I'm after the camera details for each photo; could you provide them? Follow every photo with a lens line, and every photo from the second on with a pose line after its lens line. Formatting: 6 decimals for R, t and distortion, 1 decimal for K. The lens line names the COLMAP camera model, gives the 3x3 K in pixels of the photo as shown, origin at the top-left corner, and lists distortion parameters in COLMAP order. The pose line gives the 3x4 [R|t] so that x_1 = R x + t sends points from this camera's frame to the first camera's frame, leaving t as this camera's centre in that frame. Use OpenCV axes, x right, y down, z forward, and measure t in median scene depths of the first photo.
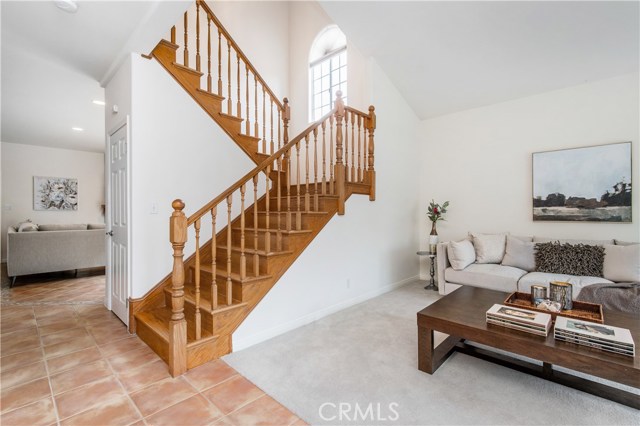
lens RADIAL K [[291.6, 0, 320.3], [0, 291.6, 212.9], [0, 0, 1]] dist [0.002687, -0.000991]
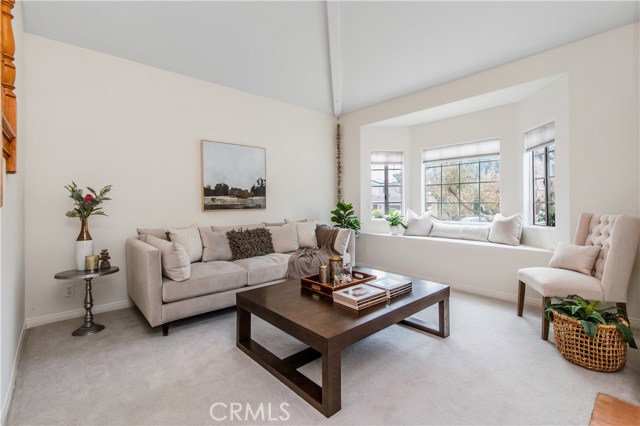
lens RADIAL K [[291.6, 0, 329.1], [0, 291.6, 200.6], [0, 0, 1]] dist [0.002687, -0.000991]
pose [[0.056010, -0.001541, 0.998429, -0.231268], [0.008446, 0.999964, 0.001070, -0.003157], [-0.998394, 0.008373, 0.056021, 0.567724]]
